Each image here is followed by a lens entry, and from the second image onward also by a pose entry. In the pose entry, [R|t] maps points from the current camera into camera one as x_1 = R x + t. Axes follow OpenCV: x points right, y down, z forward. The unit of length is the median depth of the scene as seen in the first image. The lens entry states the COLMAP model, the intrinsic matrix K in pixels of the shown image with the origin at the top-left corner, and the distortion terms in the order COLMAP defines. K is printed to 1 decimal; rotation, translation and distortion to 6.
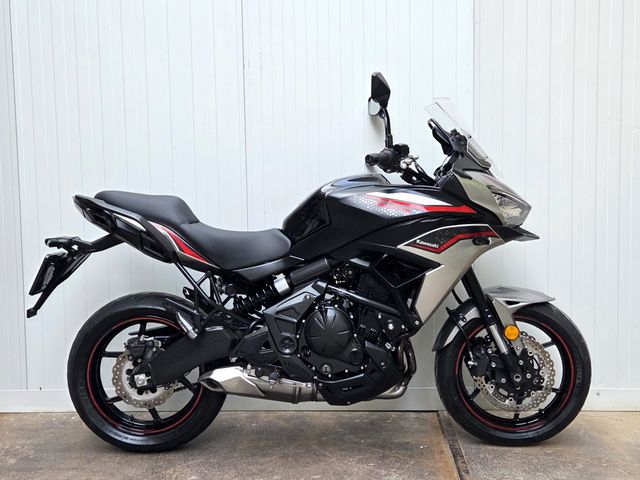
lens RADIAL K [[711.7, 0, 344.5], [0, 711.7, 242.4], [0, 0, 1]] dist [0.077366, 0.000000]
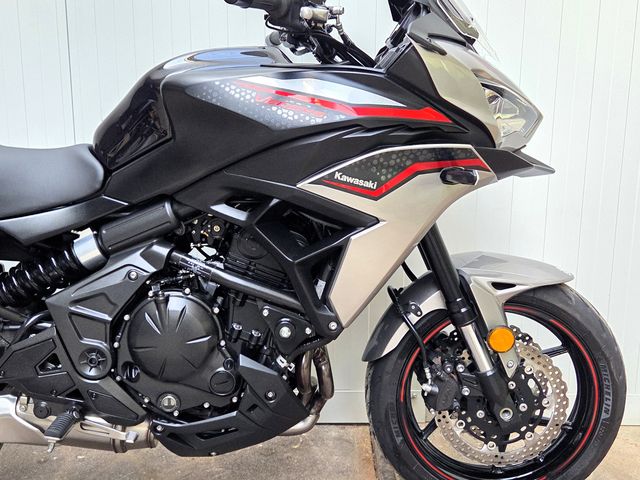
lens RADIAL K [[659.3, 0, 323.5], [0, 659.3, 236.1], [0, 0, 1]] dist [0.063462, 0.000000]
pose [[0.998929, 0.016228, 0.043333, 0.068457], [-0.020744, 0.994161, 0.105896, -0.007530], [-0.041361, -0.106681, 0.993433, 0.487965]]
